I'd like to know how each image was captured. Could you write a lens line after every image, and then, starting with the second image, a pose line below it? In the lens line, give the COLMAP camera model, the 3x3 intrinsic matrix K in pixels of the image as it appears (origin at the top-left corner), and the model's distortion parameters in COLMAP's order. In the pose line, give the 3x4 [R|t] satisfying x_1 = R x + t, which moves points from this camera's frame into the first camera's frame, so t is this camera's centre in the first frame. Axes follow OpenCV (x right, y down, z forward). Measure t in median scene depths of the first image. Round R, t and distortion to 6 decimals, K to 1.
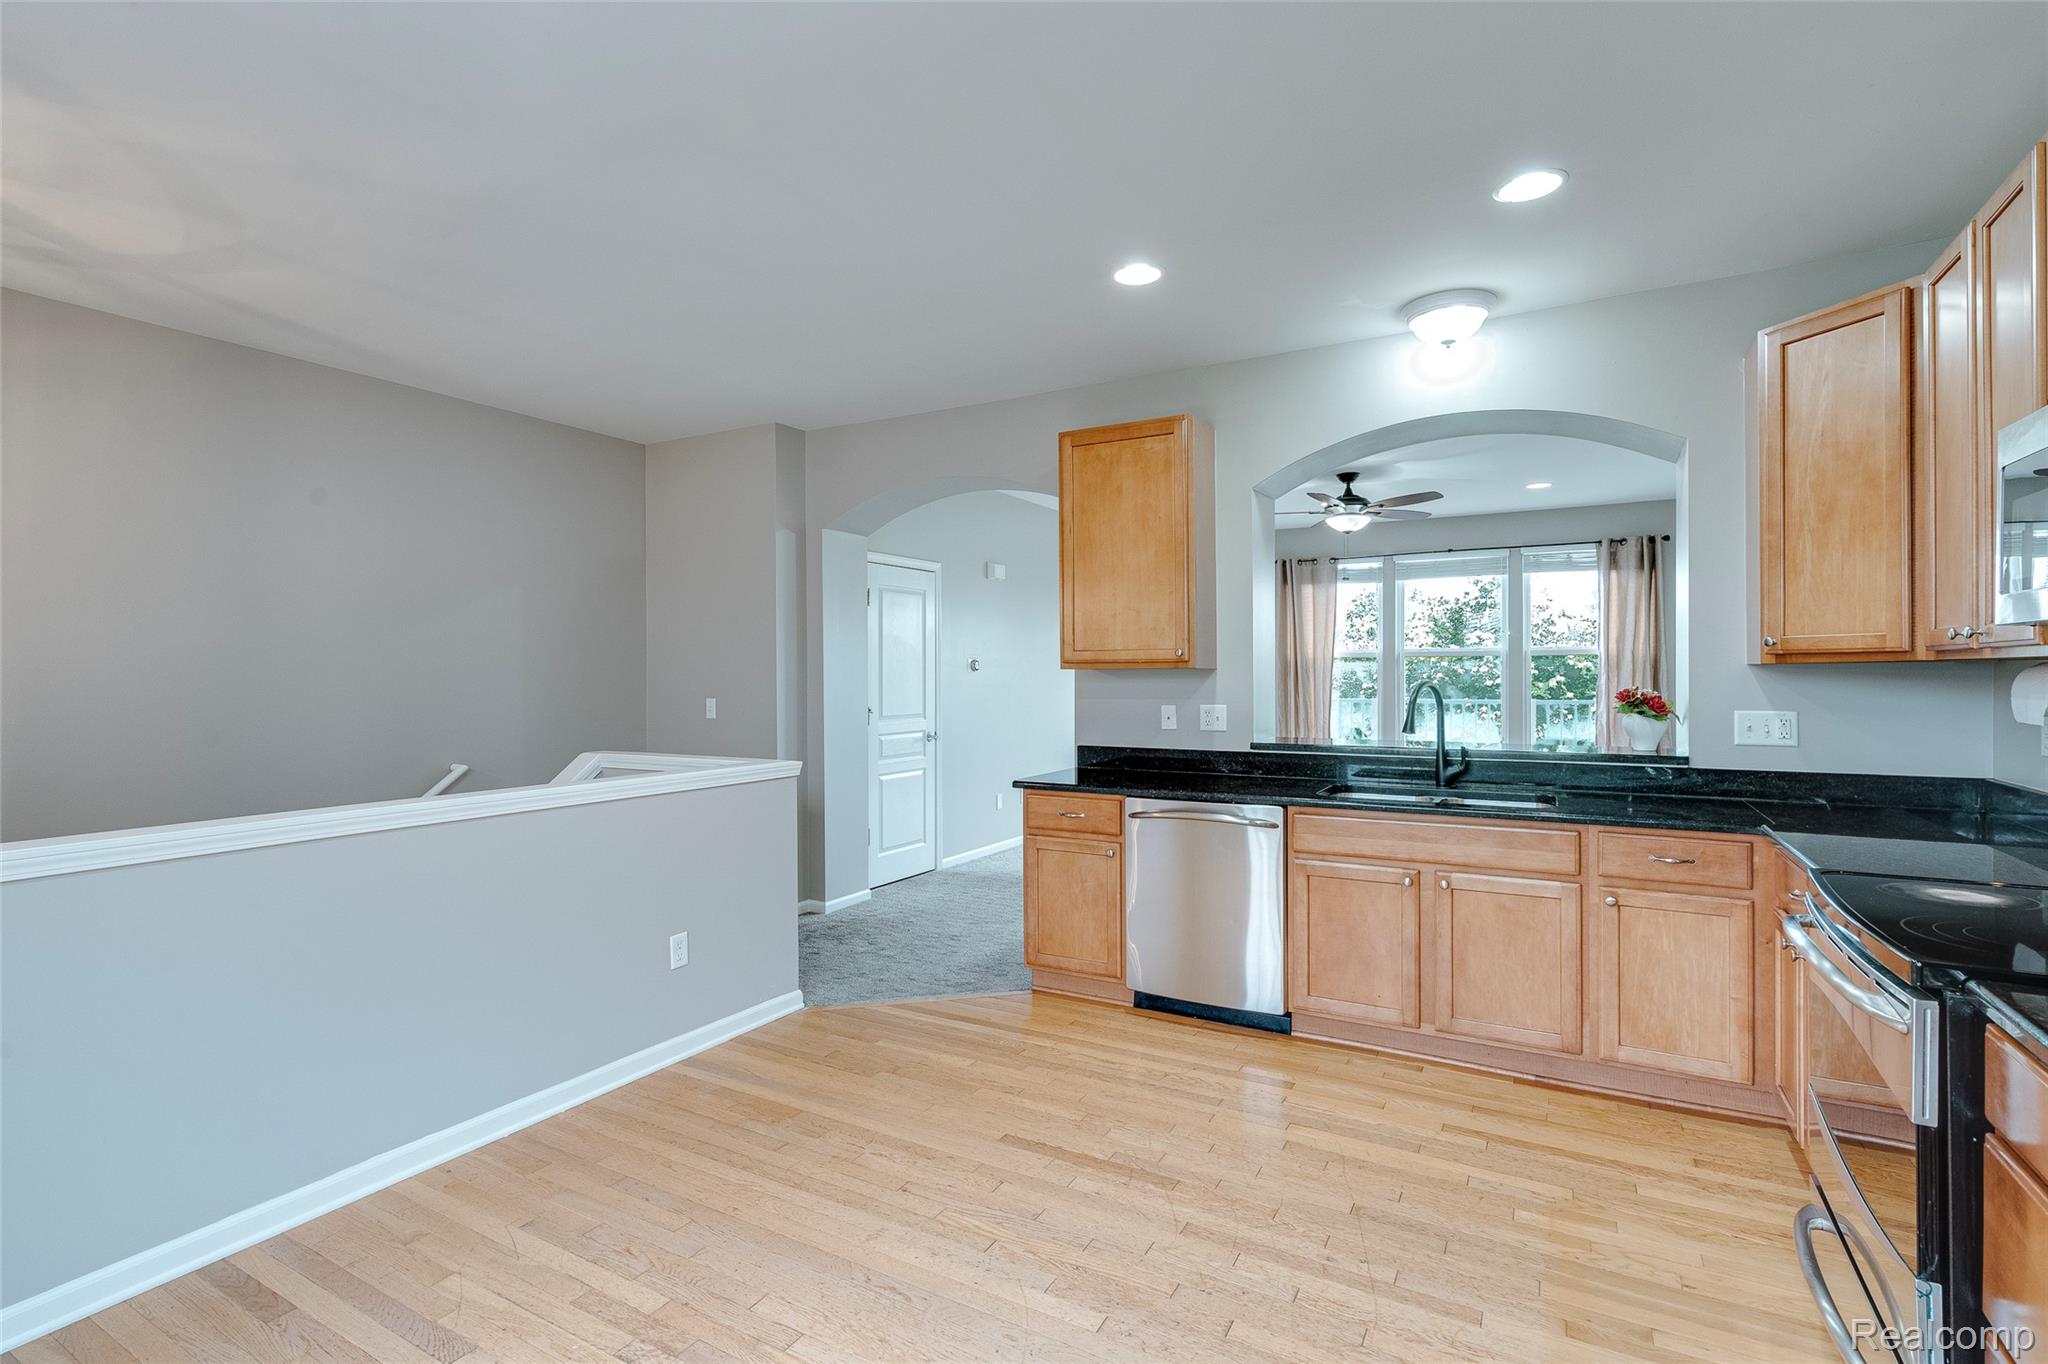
lens RADIAL K [[935.7, 0, 923.0], [0, 935.7, 679.8], [0, 0, 1]] dist [-0.012792, 0.003851]
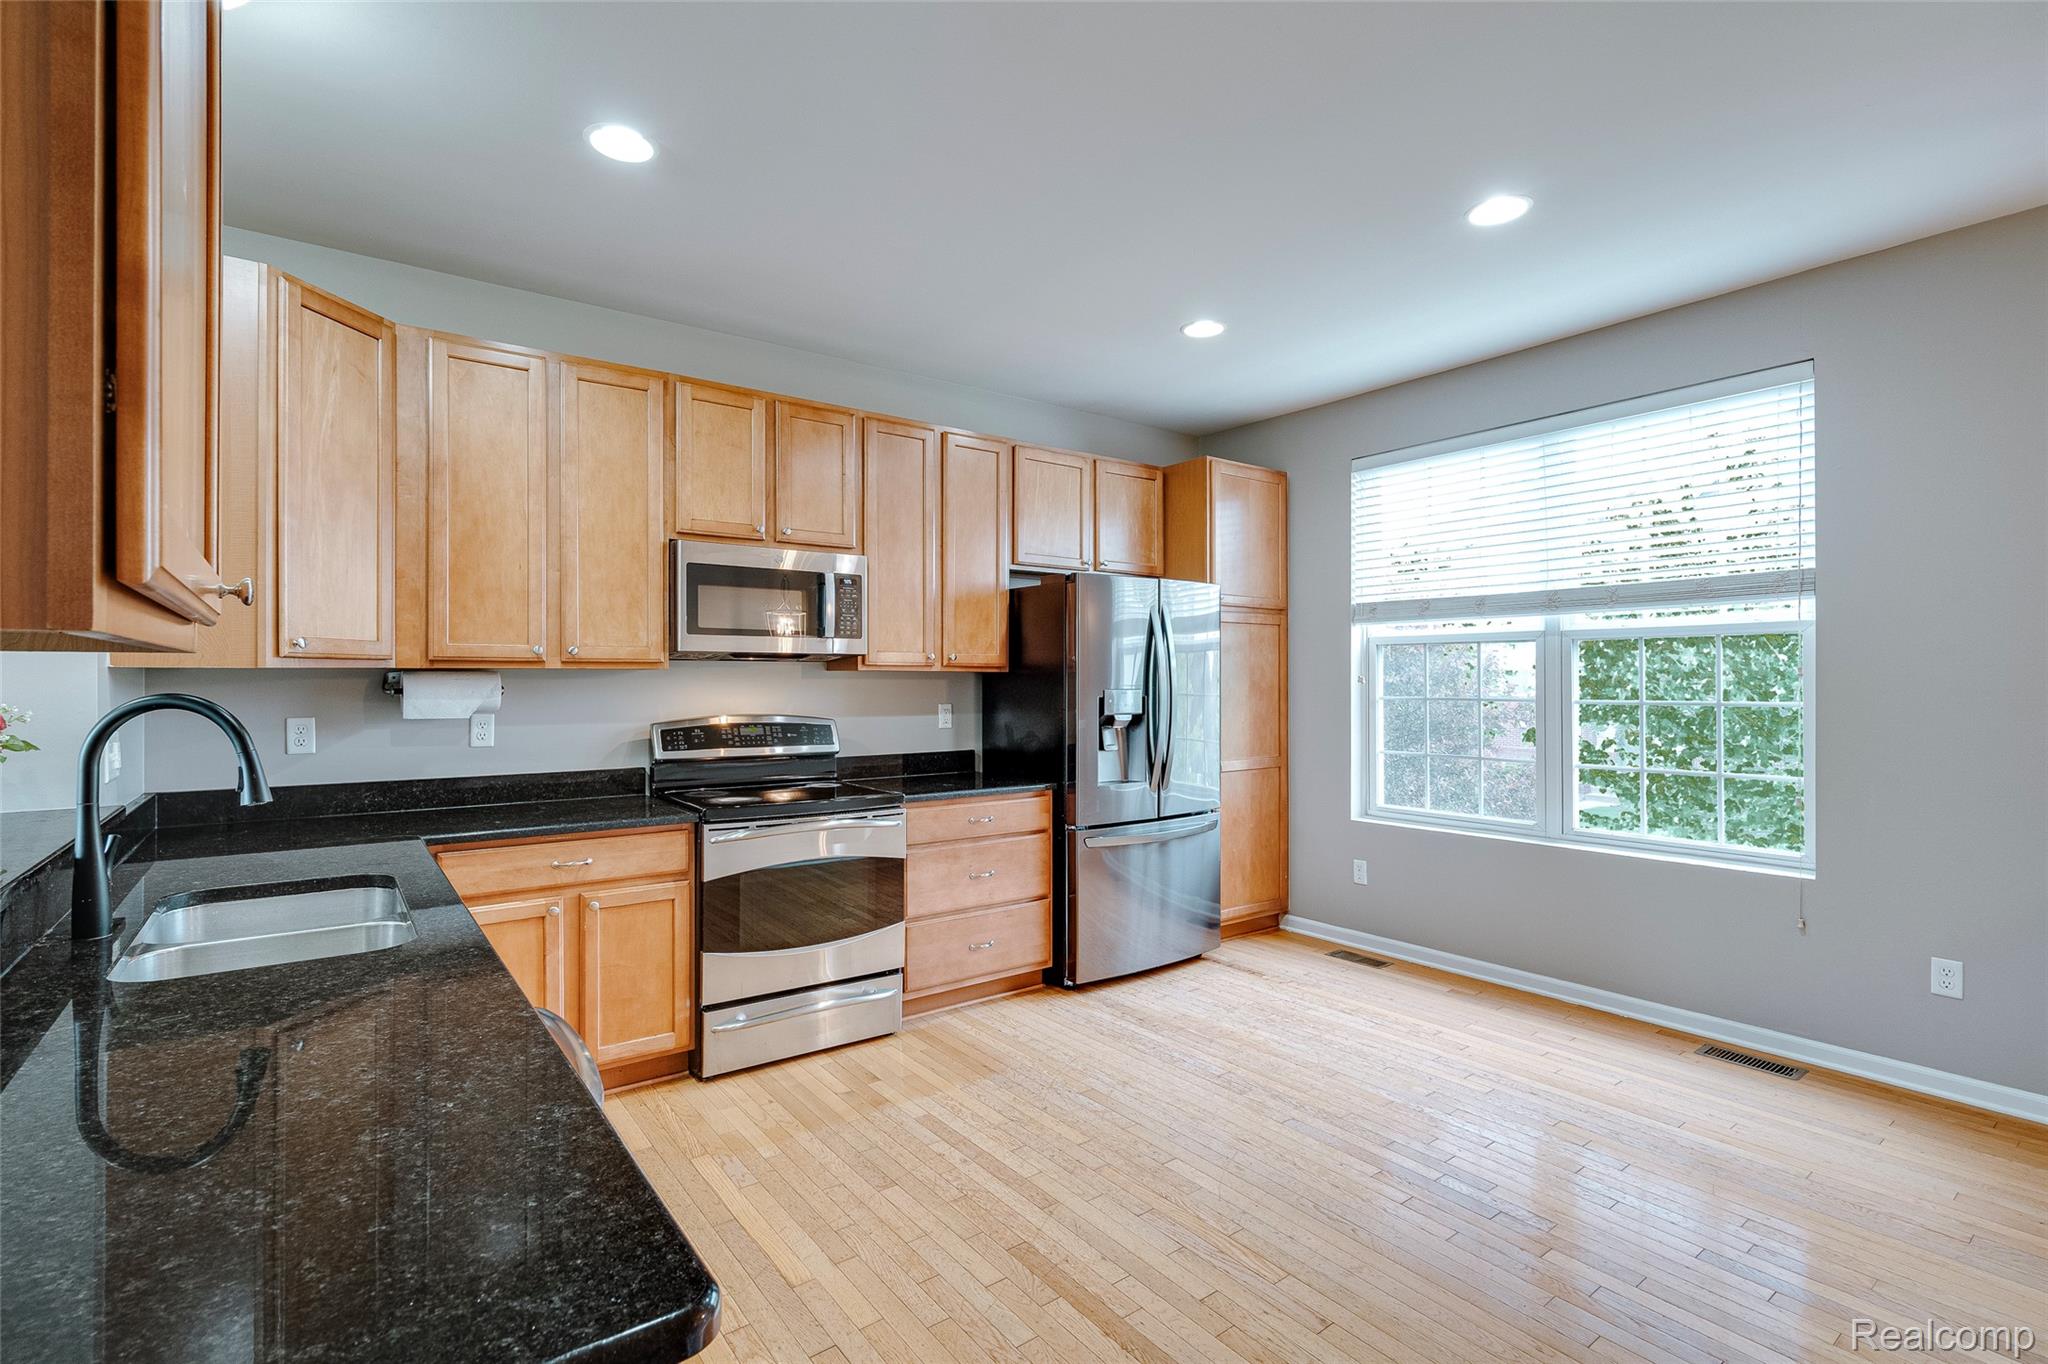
lens RADIAL K [[989.1, 0, 1110.7], [0, 989.1, 681.8], [0, 0, 1]] dist [-0.005745, 0.001154]
pose [[-0.978019, -0.001282, 0.208510, -0.012629], [0.001444, 0.999915, 0.012923, -0.013482], [-0.208509, 0.012940, -0.977935, 1.412831]]
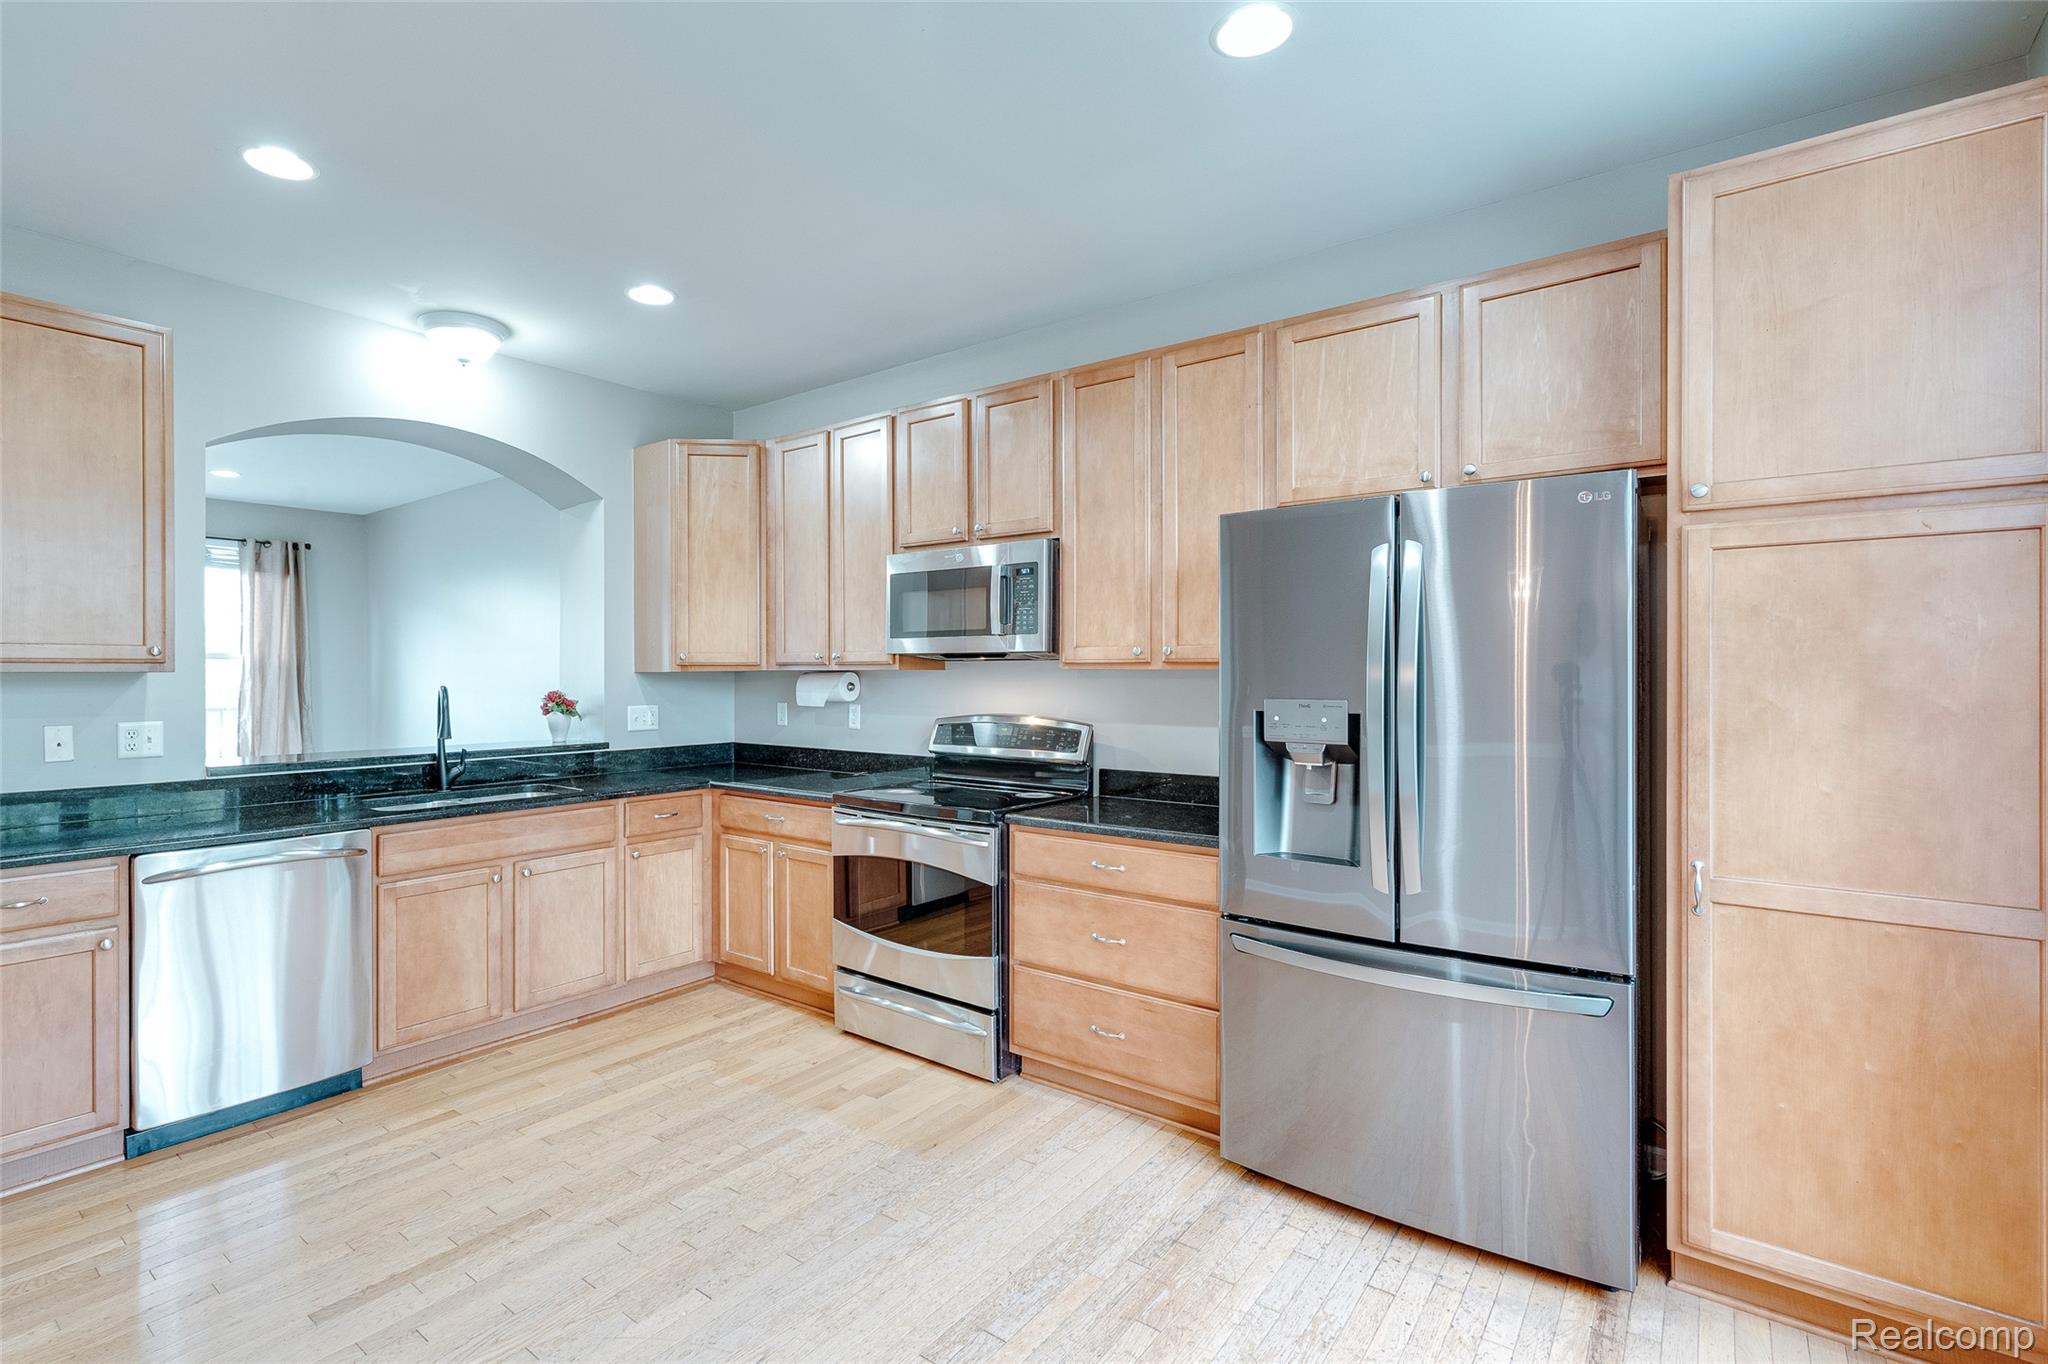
lens RADIAL K [[1067.9, 0, 950.3], [0, 1067.9, 684.1], [0, 0, 1]] dist [-0.001545, 0.003961]
pose [[0.085876, -0.006289, 0.996286, -0.580653], [0.007097, 0.999959, 0.005701, -0.004429], [-0.996281, 0.006581, 0.085917, 0.357954]]
